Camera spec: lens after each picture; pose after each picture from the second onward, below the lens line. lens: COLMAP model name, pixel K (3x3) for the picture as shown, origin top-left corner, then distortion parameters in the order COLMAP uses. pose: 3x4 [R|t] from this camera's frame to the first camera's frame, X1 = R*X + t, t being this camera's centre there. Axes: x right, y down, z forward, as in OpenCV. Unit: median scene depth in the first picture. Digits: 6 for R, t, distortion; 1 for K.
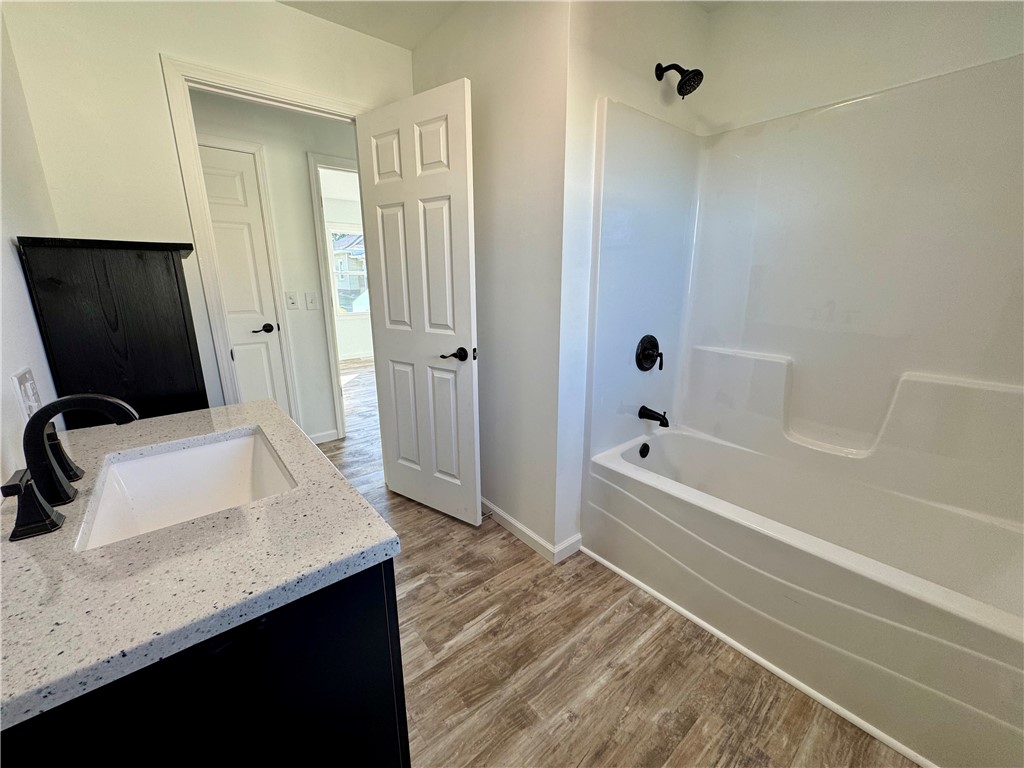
lens RADIAL K [[393.7, 0, 498.3], [0, 393.7, 383.5], [0, 0, 1]] dist [-0.000564, -0.000058]
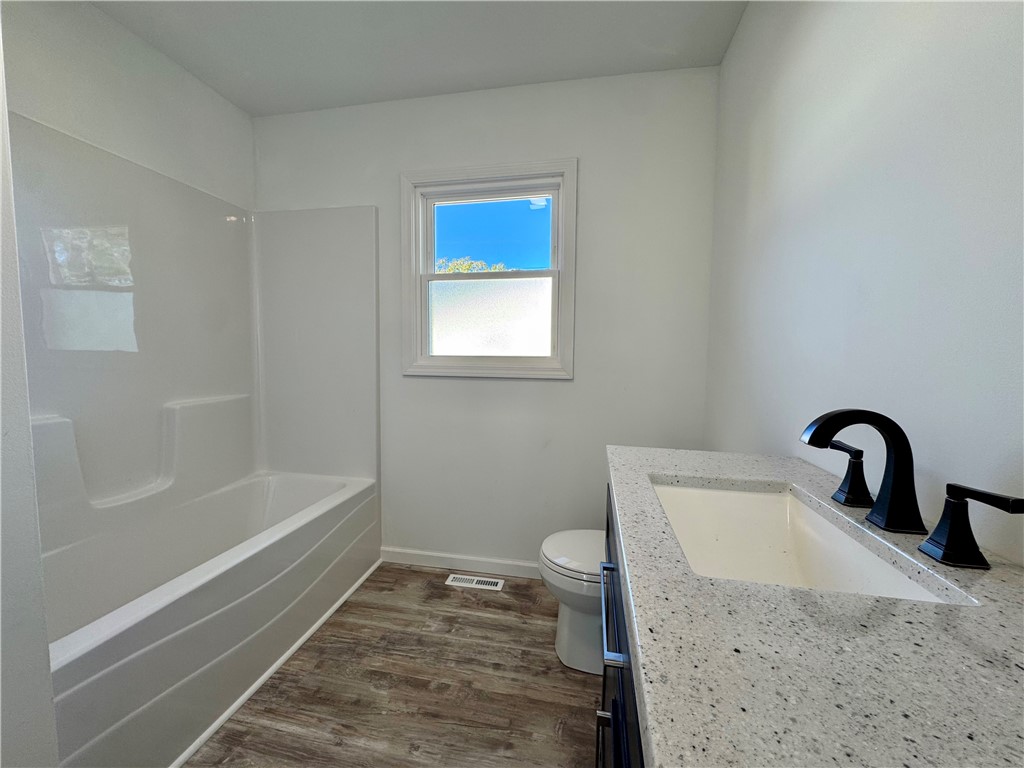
lens RADIAL K [[411.9, 0, 515.6], [0, 411.9, 385.3], [0, 0, 1]] dist [-0.001681, -0.000348]
pose [[-0.645917, -0.063352, 0.760774, -0.683273], [0.186504, 0.953259, 0.237727, -0.211845], [-0.740275, 0.295439, -0.603911, 1.132885]]
